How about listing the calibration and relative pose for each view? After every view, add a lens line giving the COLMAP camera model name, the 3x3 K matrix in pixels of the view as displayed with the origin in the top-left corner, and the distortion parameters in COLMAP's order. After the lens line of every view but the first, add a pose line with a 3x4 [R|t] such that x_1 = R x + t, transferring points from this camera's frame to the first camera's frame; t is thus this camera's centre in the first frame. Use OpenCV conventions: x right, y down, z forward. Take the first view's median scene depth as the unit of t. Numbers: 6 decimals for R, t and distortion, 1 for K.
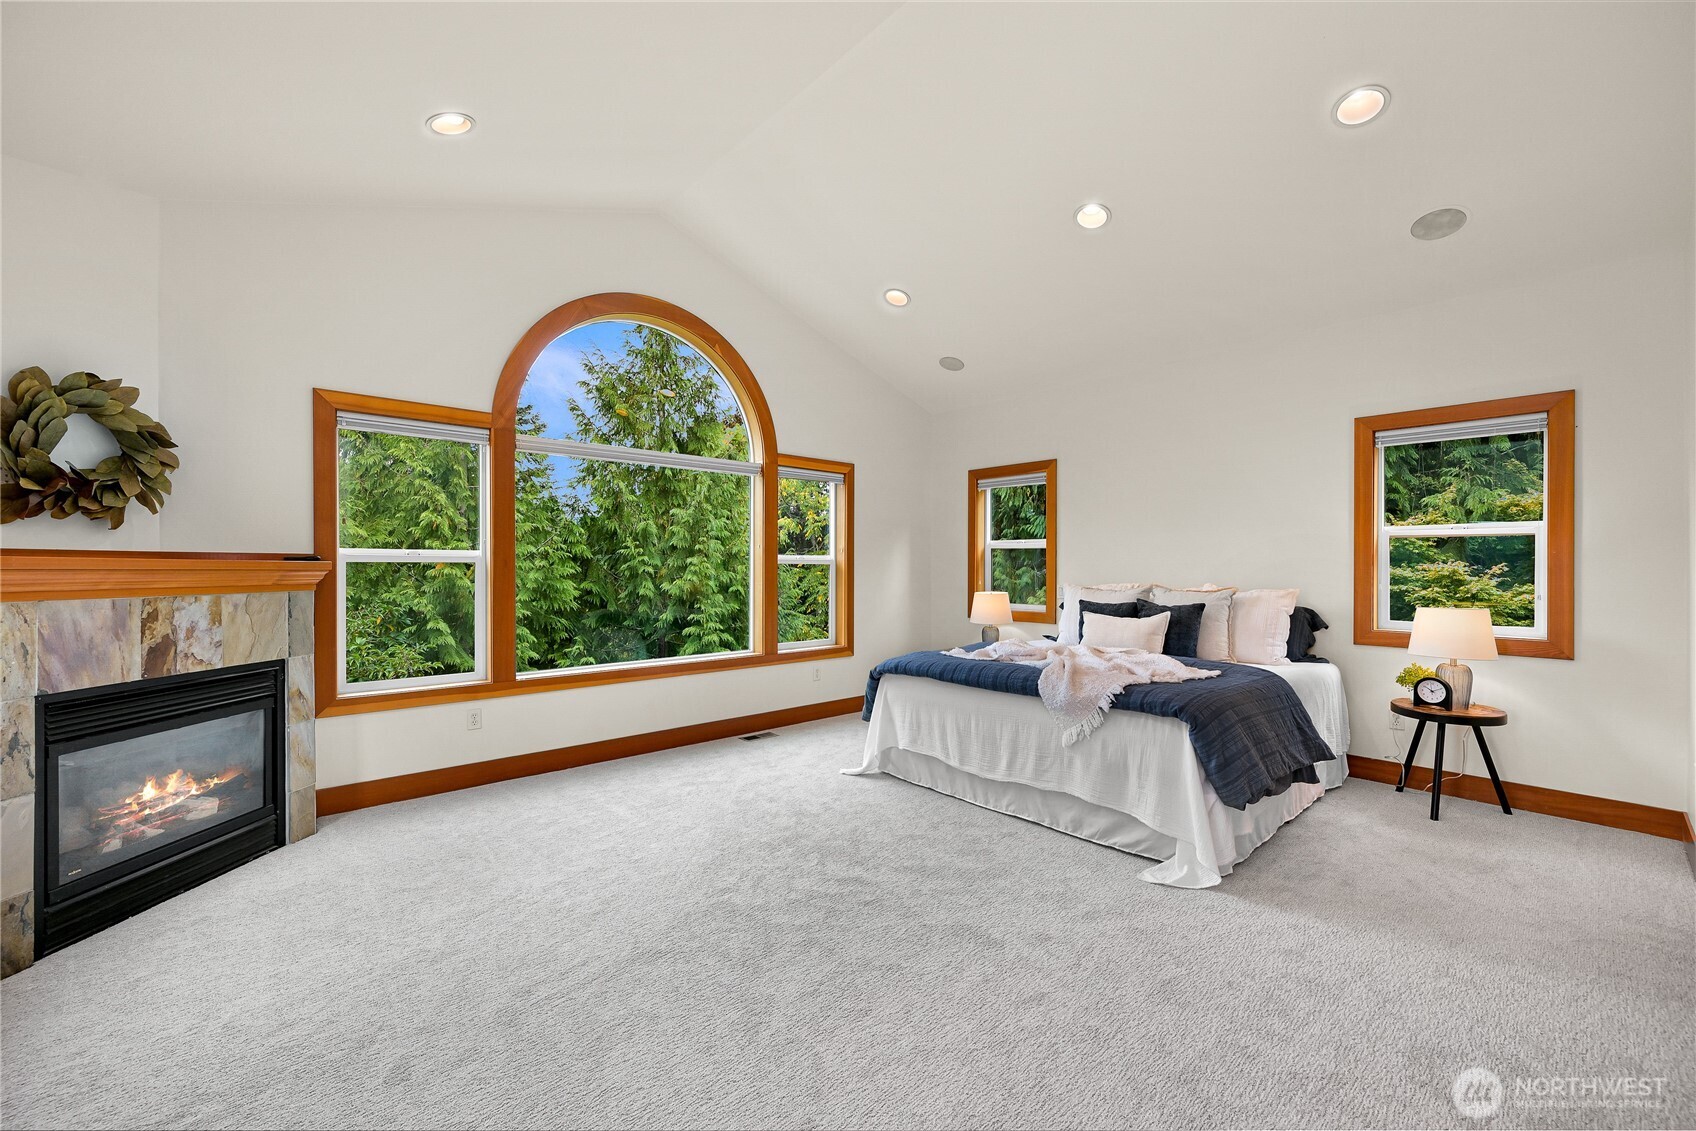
lens RADIAL K [[676.7, 0, 853.7], [0, 676.7, 565.7], [0, 0, 1]] dist [-0.001537, -0.000329]
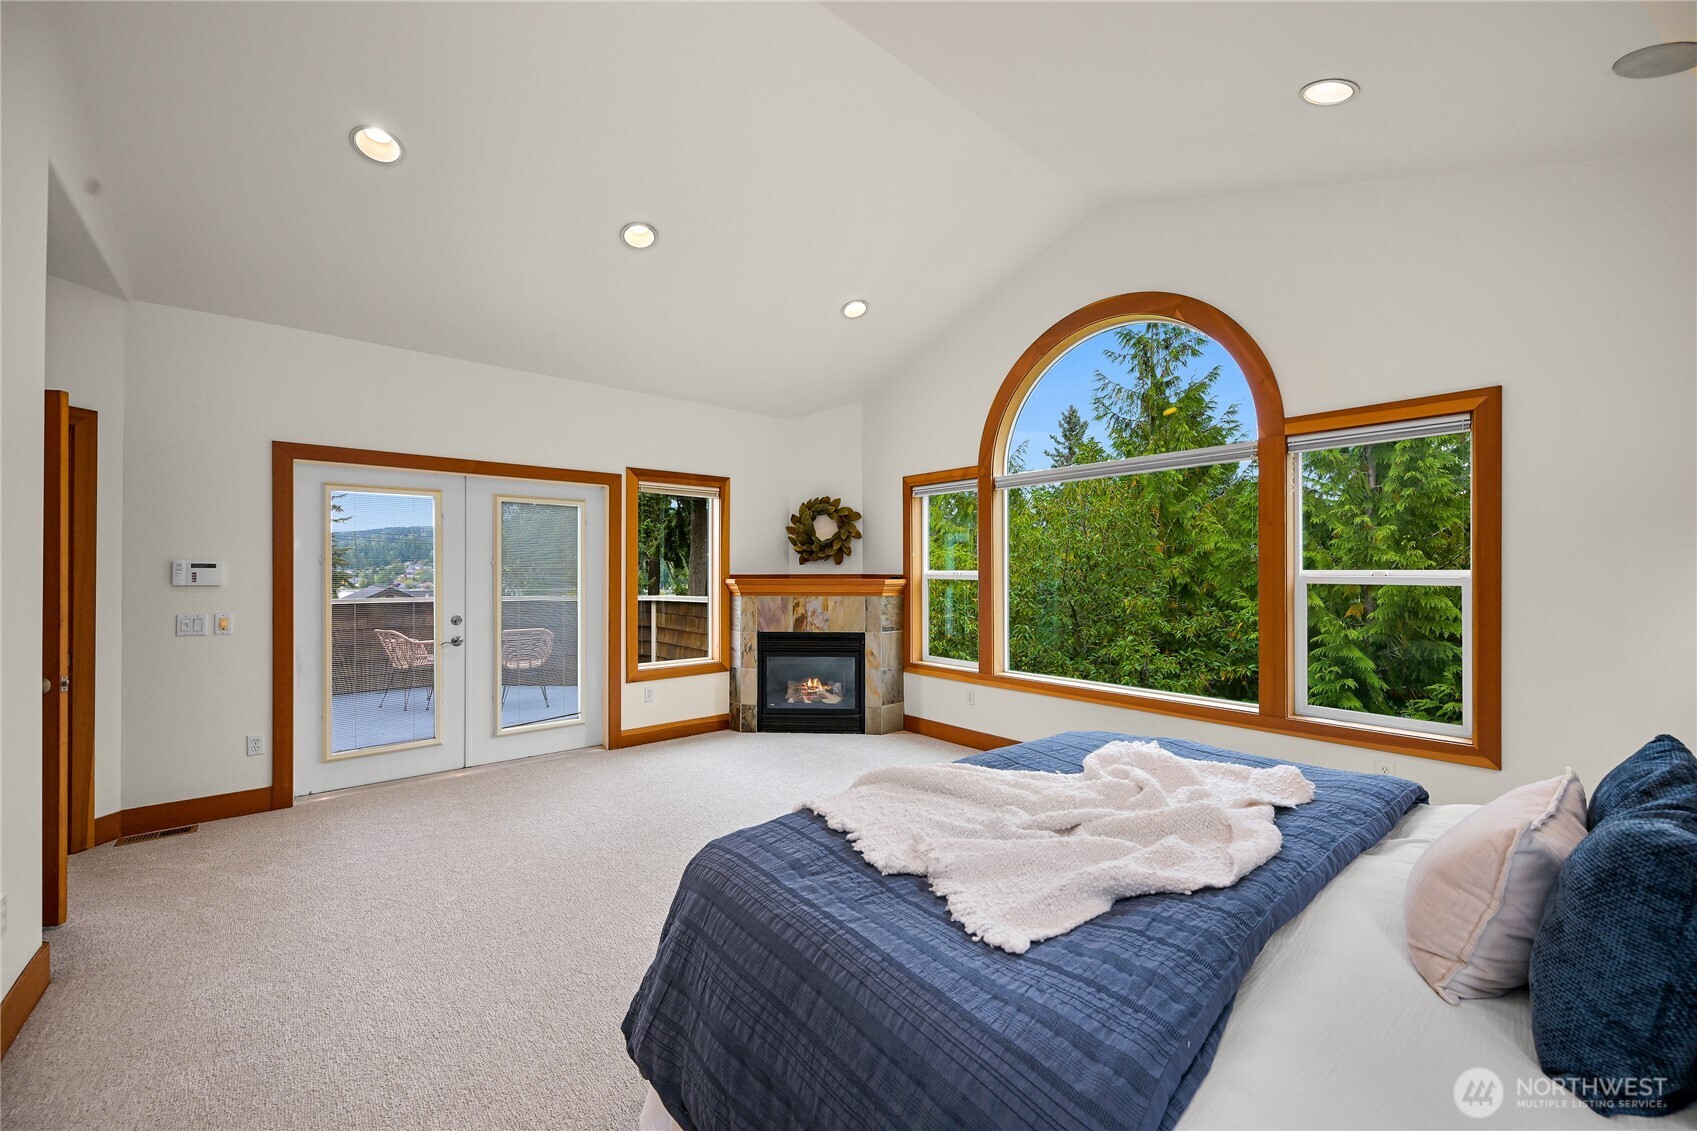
lens RADIAL K [[677.1, 0, 854.2], [0, 677.1, 565.7], [0, 0, 1]] dist [-0.001537, -0.000329]
pose [[-0.044958, 0.001622, -0.998988, 1.114442], [0.009950, 0.999950, 0.001176, -0.051850], [0.998939, -0.009887, -0.044972, 1.175876]]
